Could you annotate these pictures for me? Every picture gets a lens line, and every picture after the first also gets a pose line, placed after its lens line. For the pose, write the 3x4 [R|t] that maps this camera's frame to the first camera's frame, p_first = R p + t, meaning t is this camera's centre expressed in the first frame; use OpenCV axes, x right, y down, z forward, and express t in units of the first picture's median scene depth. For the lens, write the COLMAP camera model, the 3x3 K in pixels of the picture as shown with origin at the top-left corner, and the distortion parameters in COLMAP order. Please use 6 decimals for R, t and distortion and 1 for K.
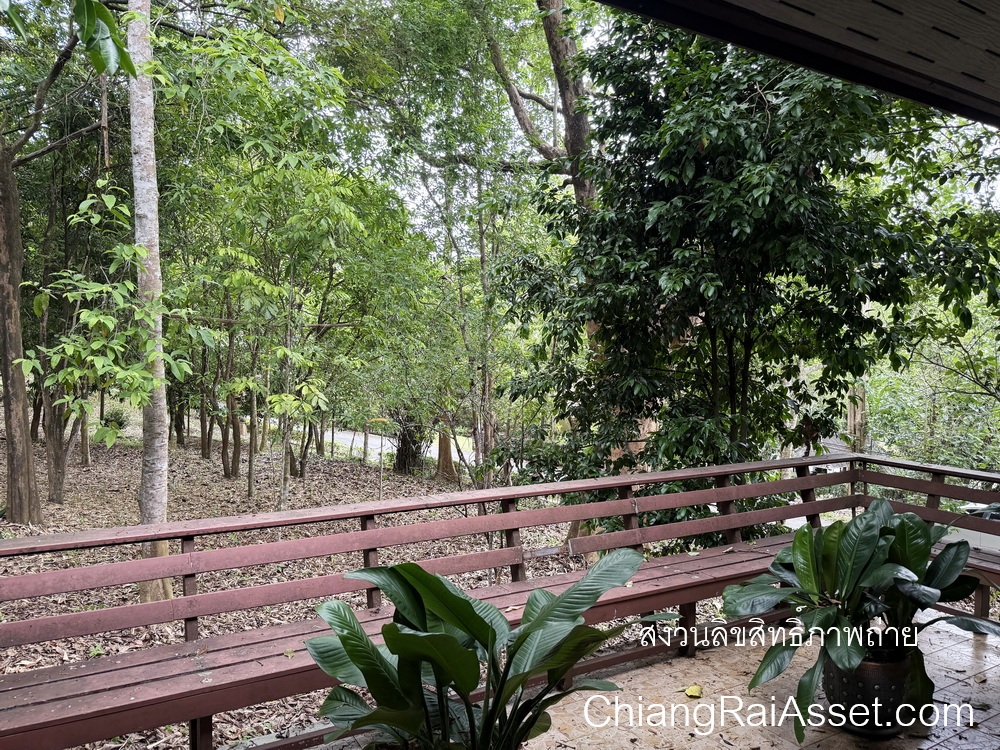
lens RADIAL K [[707.1, 0, 498.2], [0, 707.1, 382.4], [0, 0, 1]] dist [0.020829, -0.029306]
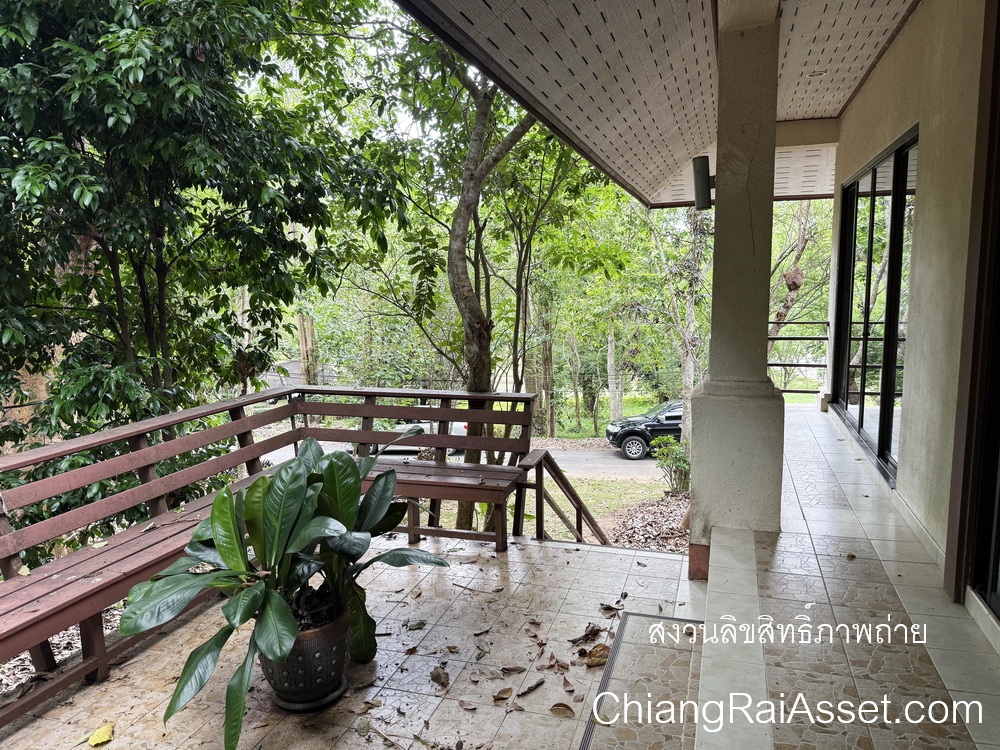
lens RADIAL K [[700.6, 0, 493.9], [0, 700.6, 374.7], [0, 0, 1]] dist [0.094304, -0.121988]
pose [[0.748585, -0.114116, 0.653144, 0.092656], [0.059229, 0.992649, 0.105550, 0.002058], [-0.660388, -0.040328, 0.749841, 0.119329]]
